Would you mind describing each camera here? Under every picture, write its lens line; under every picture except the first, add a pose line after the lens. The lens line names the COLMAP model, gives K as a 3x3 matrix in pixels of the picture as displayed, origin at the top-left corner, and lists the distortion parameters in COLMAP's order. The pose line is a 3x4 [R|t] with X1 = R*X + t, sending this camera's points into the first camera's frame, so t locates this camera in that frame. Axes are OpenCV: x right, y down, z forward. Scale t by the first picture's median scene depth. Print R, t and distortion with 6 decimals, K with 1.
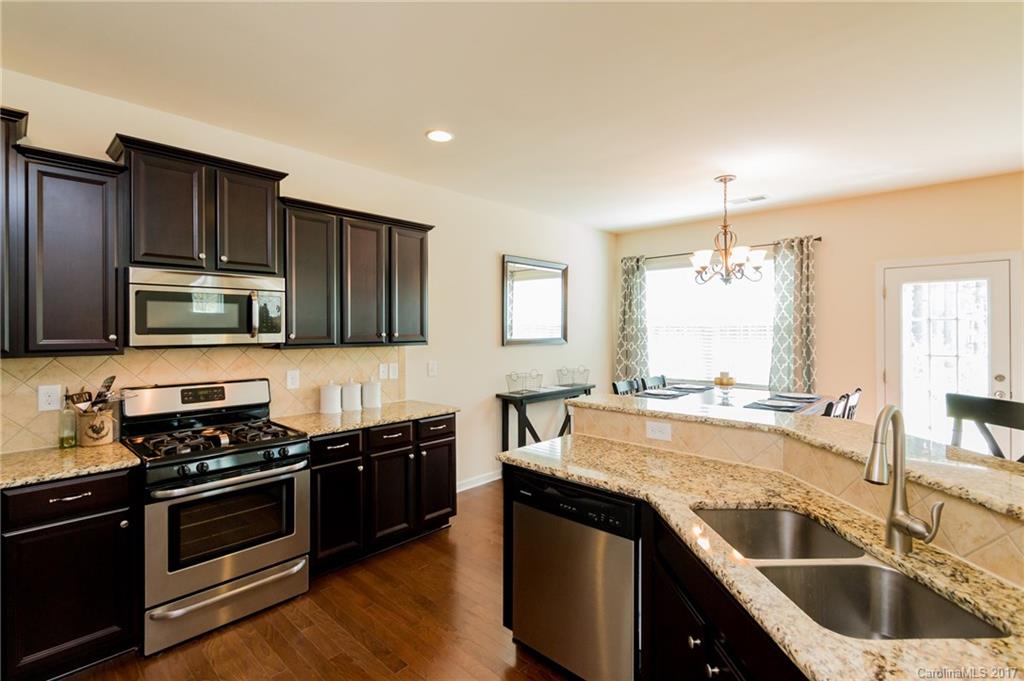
lens RADIAL K [[472.2, 0, 501.9], [0, 472.2, 333.3], [0, 0, 1]] dist [0.001837, -0.000445]
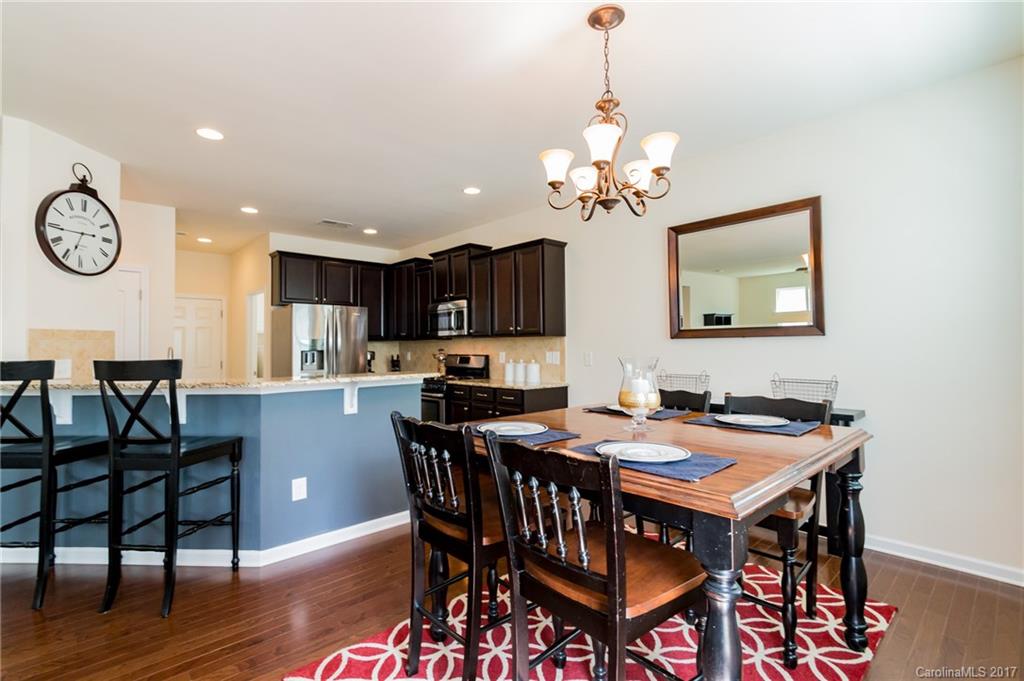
lens RADIAL K [[472.2, 0, 501.9], [0, 472.2, 333.3], [0, 0, 1]] dist [0.001837, -0.000445]
pose [[-0.063500, -0.024886, -0.997672, 1.015796], [0.002878, 0.999680, -0.025119, 0.045289], [0.997978, -0.004466, -0.063408, 0.919043]]
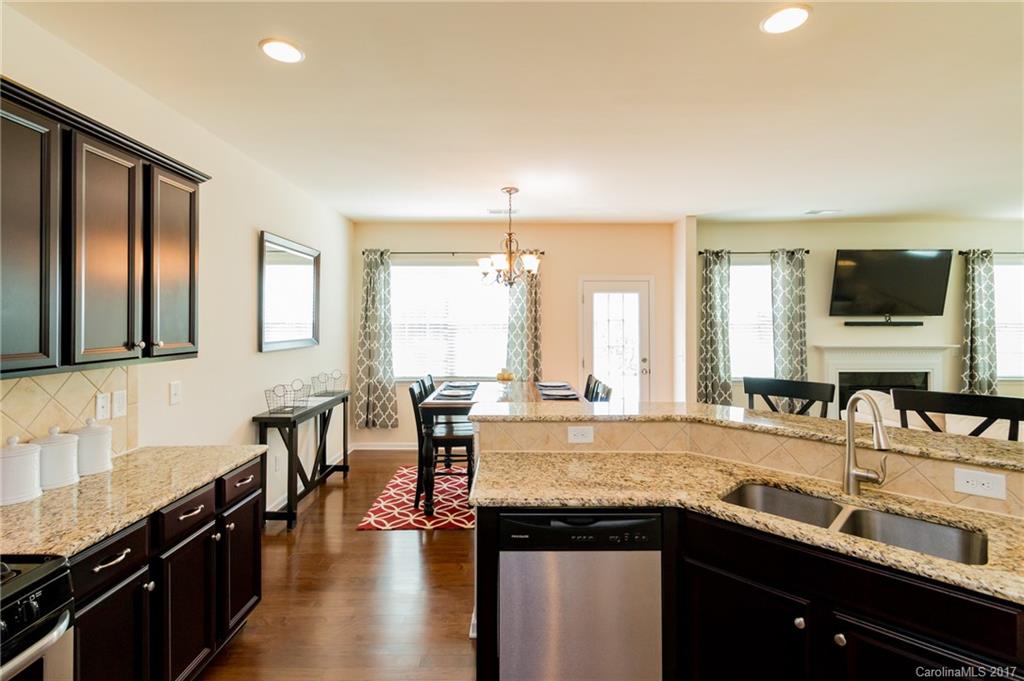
lens RADIAL K [[476.3, 0, 510.1], [0, 476.3, 317.6], [0, 0, 1]] dist [0.002433, -0.000848]
pose [[0.719701, 0.008137, 0.694237, -0.288242], [0.004033, 0.999865, -0.015900, -0.016900], [-0.694273, 0.014244, 0.719571, 0.215279]]
